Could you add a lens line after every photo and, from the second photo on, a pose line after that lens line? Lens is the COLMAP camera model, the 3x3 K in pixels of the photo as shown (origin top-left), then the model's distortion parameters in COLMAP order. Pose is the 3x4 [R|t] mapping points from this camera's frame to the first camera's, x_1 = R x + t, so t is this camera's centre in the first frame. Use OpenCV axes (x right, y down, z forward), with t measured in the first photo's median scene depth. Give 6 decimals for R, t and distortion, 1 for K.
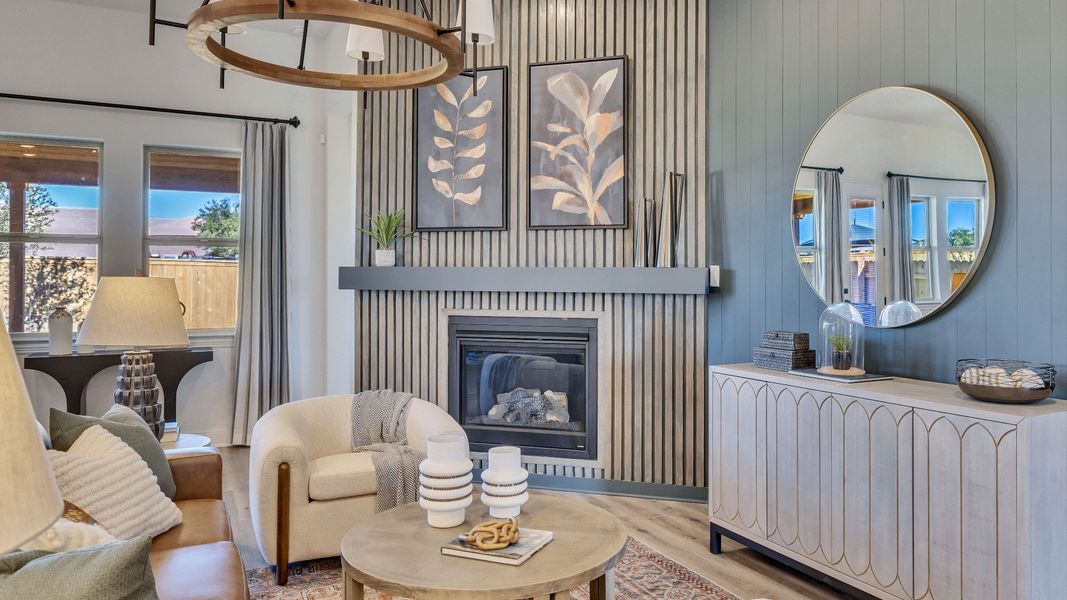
lens RADIAL K [[759.2, 0, 543.1], [0, 759.2, 274.3], [0, 0, 1]] dist [-0.014225, 0.001661]
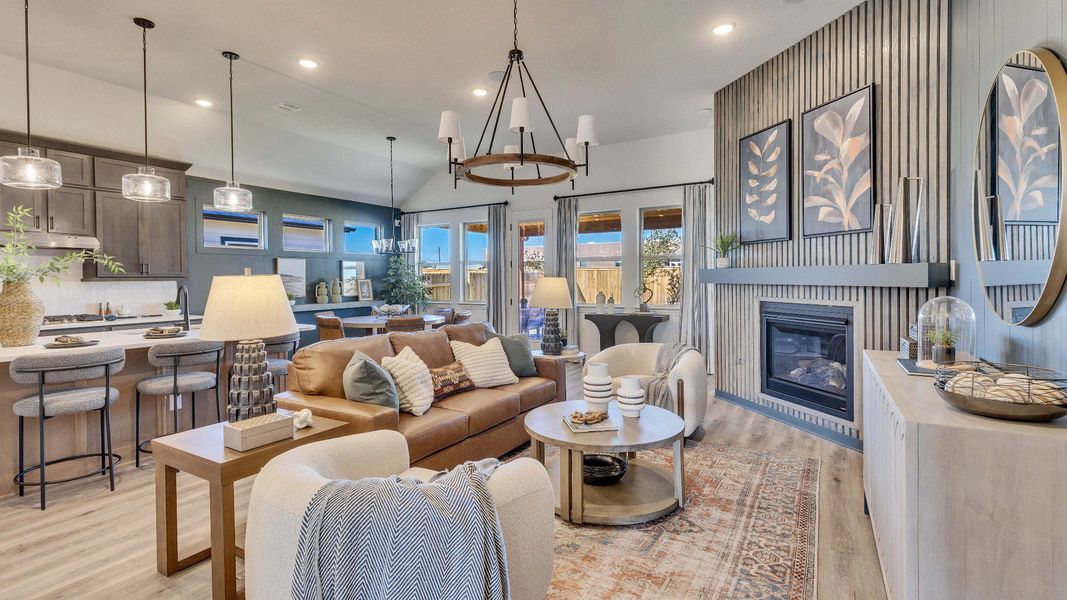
lens RADIAL K [[481.4, 0, 531.2], [0, 481.4, 284.0], [0, 0, 1]] dist [0.003500, -0.000297]
pose [[0.522770, 0.002518, -0.852470, 0.460180], [0.014184, 0.999832, 0.011652, 0.004994], [0.852356, -0.018183, 0.522646, 0.153331]]
